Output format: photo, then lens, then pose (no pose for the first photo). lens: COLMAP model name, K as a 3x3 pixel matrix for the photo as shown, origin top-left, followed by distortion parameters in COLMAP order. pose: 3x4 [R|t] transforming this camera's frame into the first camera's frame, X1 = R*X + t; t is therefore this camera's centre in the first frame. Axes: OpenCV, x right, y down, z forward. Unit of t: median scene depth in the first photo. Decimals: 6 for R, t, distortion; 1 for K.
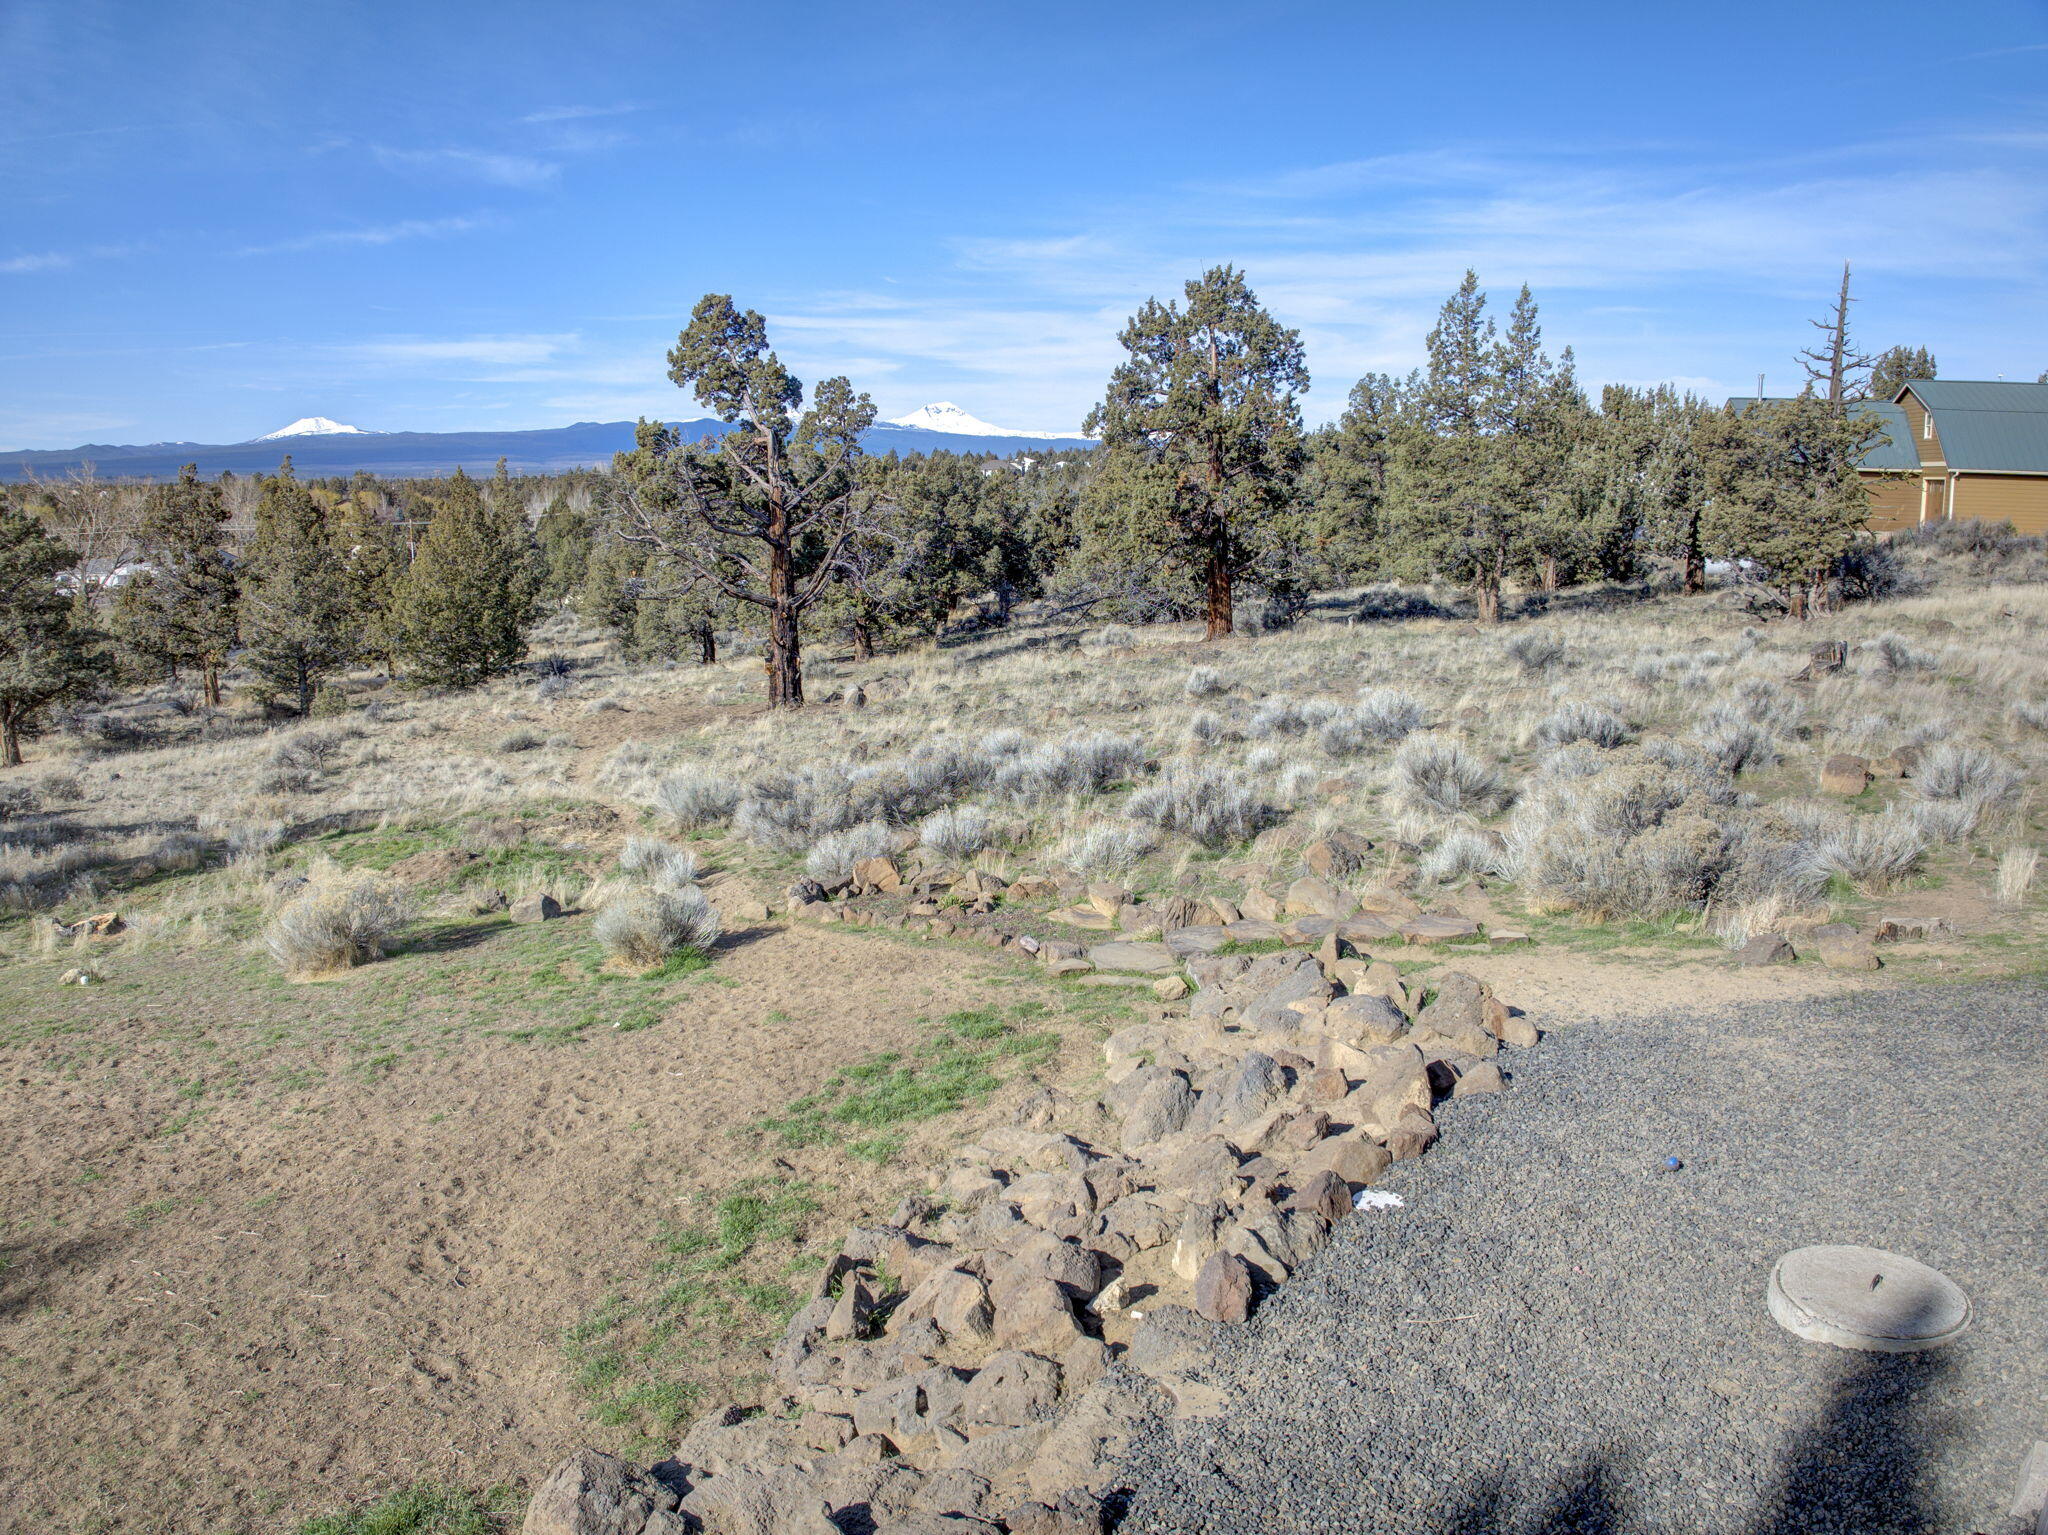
lens RADIAL K [[1539.0, 0, 1014.1], [0, 1539.0, 764.1], [0, 0, 1]] dist [-0.093839, -0.031589]
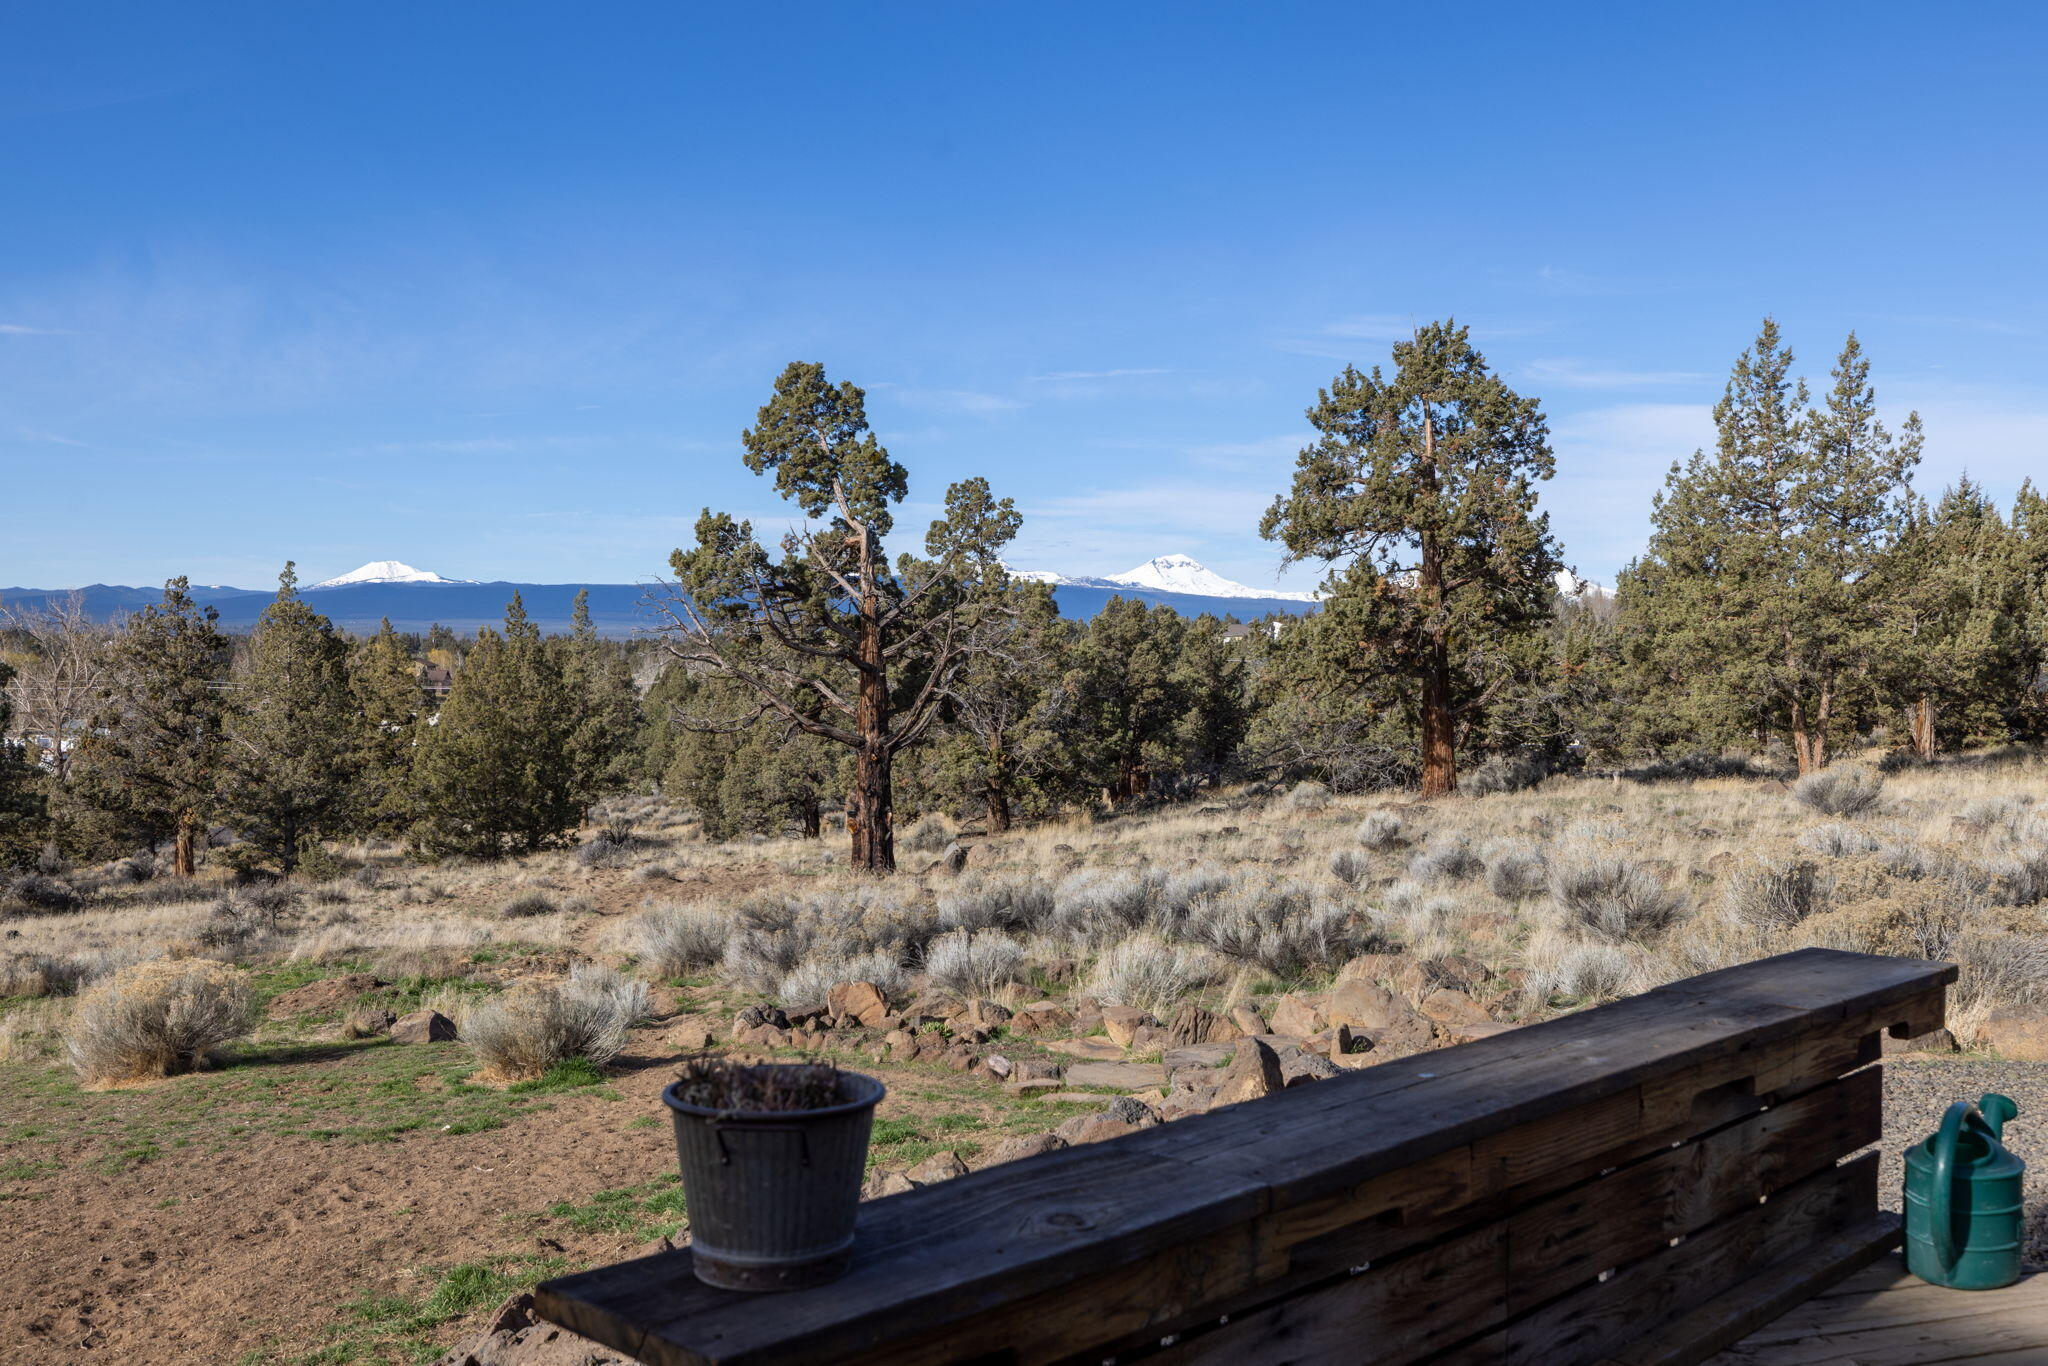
lens RADIAL K [[2009.4, 0, 1016.5], [0, 2009.4, 682.5], [0, 0, 1]] dist [-0.002619, 0.010904]
pose [[0.992083, 0.010054, -0.125184, 0.052643], [-0.031065, 0.985460, -0.167043, 0.035487], [0.121684, 0.169610, 0.977970, -0.007140]]
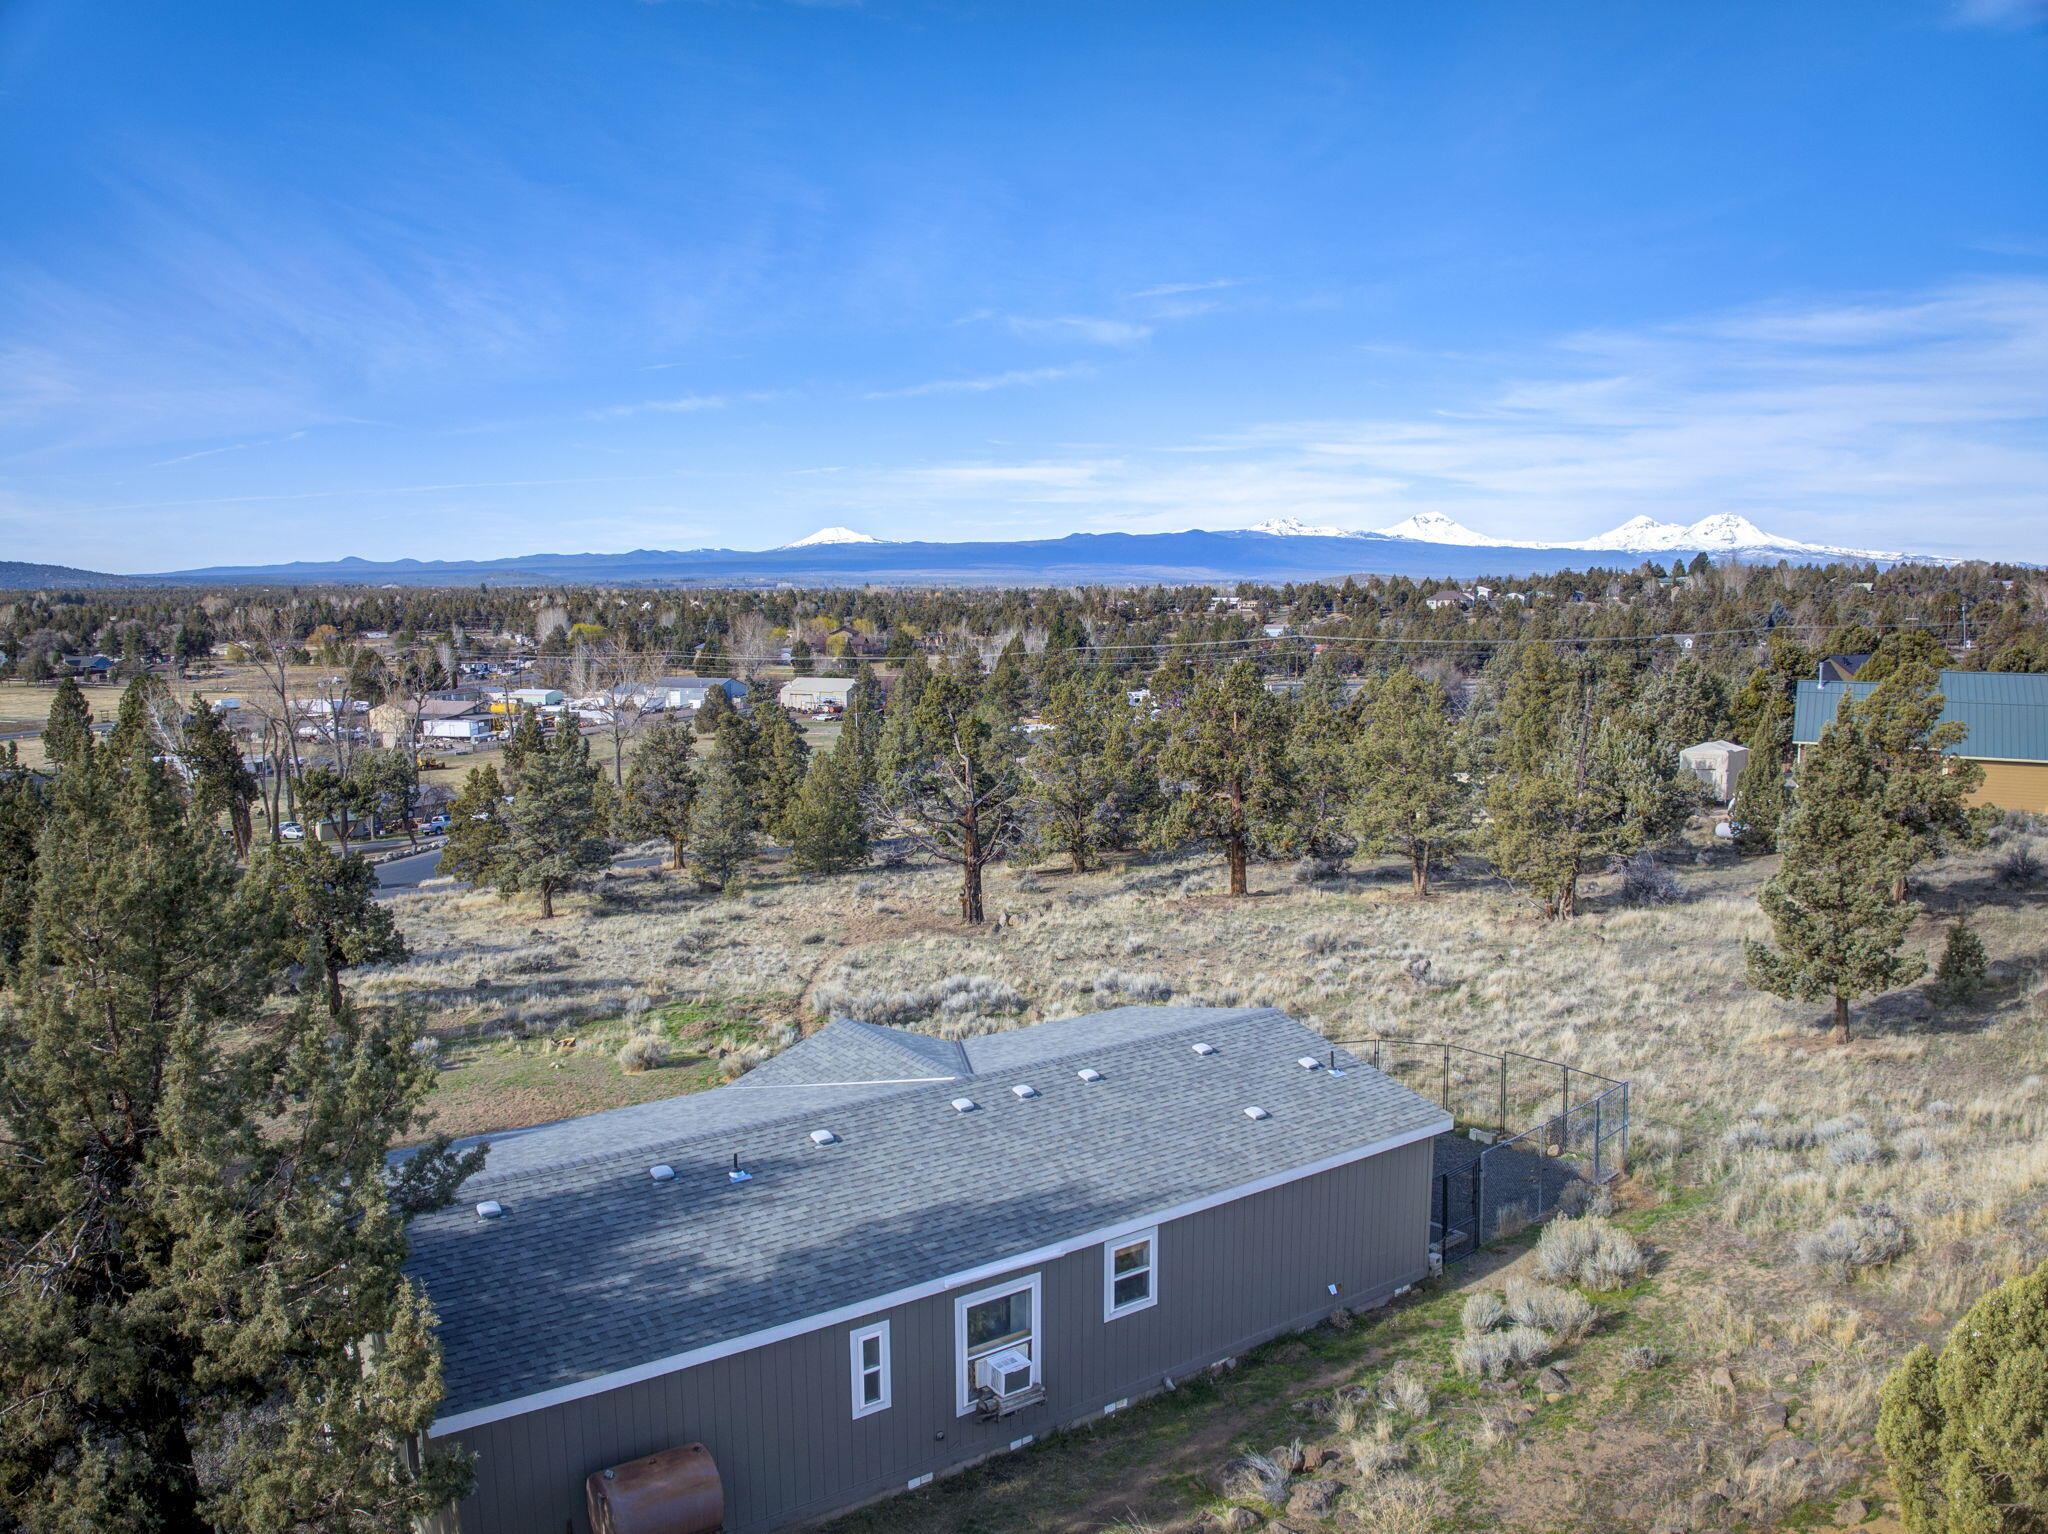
lens RADIAL K [[1569.1, 0, 1025.9], [0, 1569.1, 743.8], [0, 0, 1]] dist [-0.111991, -0.010247]
pose [[0.951131, 0.029744, -0.307351, 0.429960], [-0.052970, 0.996312, -0.067501, -0.122043], [0.304210, 0.080482, 0.949199, -0.613320]]
